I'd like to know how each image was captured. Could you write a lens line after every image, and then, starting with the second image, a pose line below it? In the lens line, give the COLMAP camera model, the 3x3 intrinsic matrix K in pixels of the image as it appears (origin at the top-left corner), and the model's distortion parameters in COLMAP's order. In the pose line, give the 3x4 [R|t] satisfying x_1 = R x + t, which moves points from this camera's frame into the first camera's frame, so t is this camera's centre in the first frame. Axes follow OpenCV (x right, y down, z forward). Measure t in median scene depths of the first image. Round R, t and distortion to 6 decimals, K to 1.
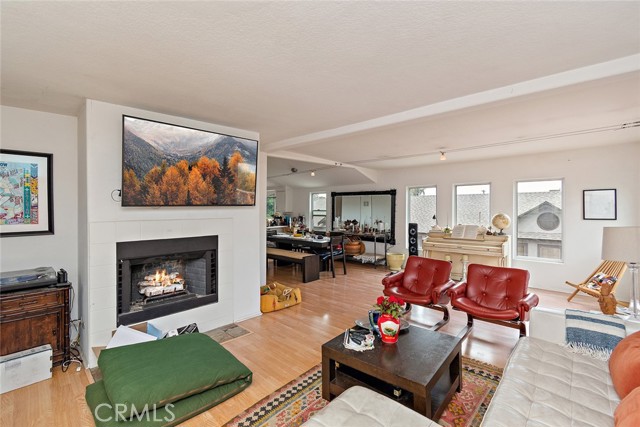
lens RADIAL K [[282.0, 0, 319.9], [0, 282.0, 211.3], [0, 0, 1]] dist [-0.000405, 0.000033]
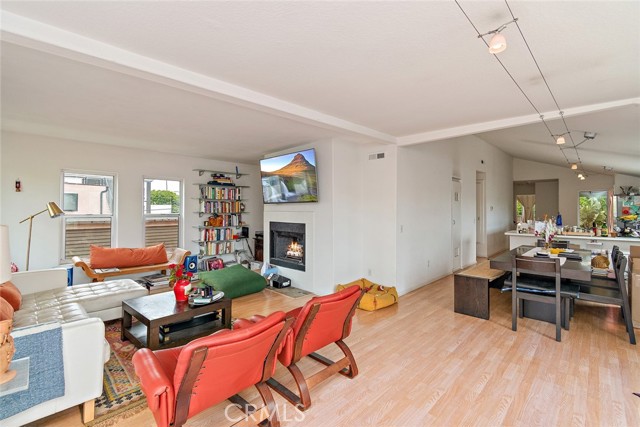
lens RADIAL K [[282.0, 0, 320.6], [0, 282.0, 211.3], [0, 0, 1]] dist [-0.000405, 0.000033]
pose [[-0.024352, 0.002957, -0.999699, 1.027283], [-0.006117, 0.999976, 0.003107, 0.021356], [0.999685, 0.006191, -0.024334, 1.119581]]
